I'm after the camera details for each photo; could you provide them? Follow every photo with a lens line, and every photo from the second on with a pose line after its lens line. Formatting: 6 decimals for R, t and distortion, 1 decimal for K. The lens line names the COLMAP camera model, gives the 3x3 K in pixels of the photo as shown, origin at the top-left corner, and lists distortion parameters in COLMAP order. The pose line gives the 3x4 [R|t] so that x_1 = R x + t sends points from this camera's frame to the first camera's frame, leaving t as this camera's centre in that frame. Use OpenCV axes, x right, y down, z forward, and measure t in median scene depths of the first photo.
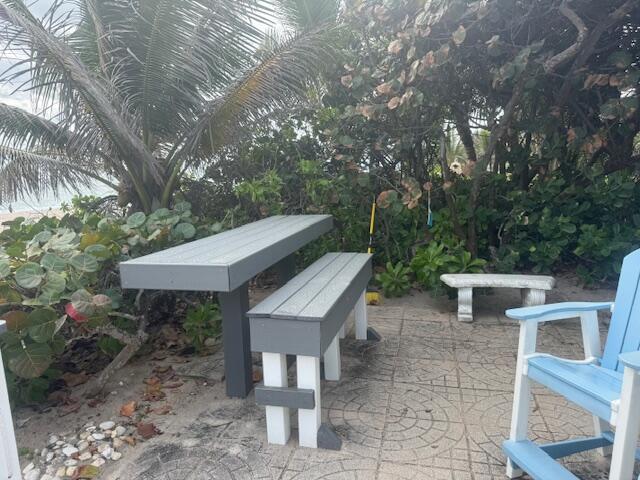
lens RADIAL K [[467.3, 0, 320.0], [0, 467.3, 240.0], [0, 0, 1]] dist [0.000661, -0.001781]
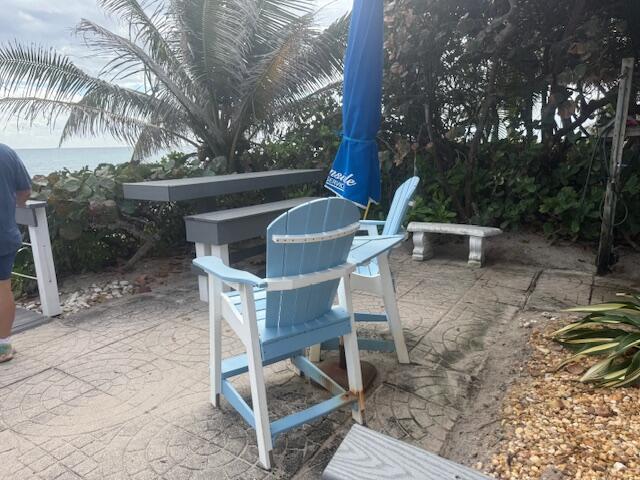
lens RADIAL K [[467.3, 0, 320.0], [0, 467.3, 240.0], [0, 0, 1]] dist [0.000661, -0.001781]
pose [[0.948057, 0.077291, -0.308568, 0.447061], [-0.058363, 0.995830, 0.070123, 0.053294], [0.312701, -0.048471, 0.948614, -0.224841]]
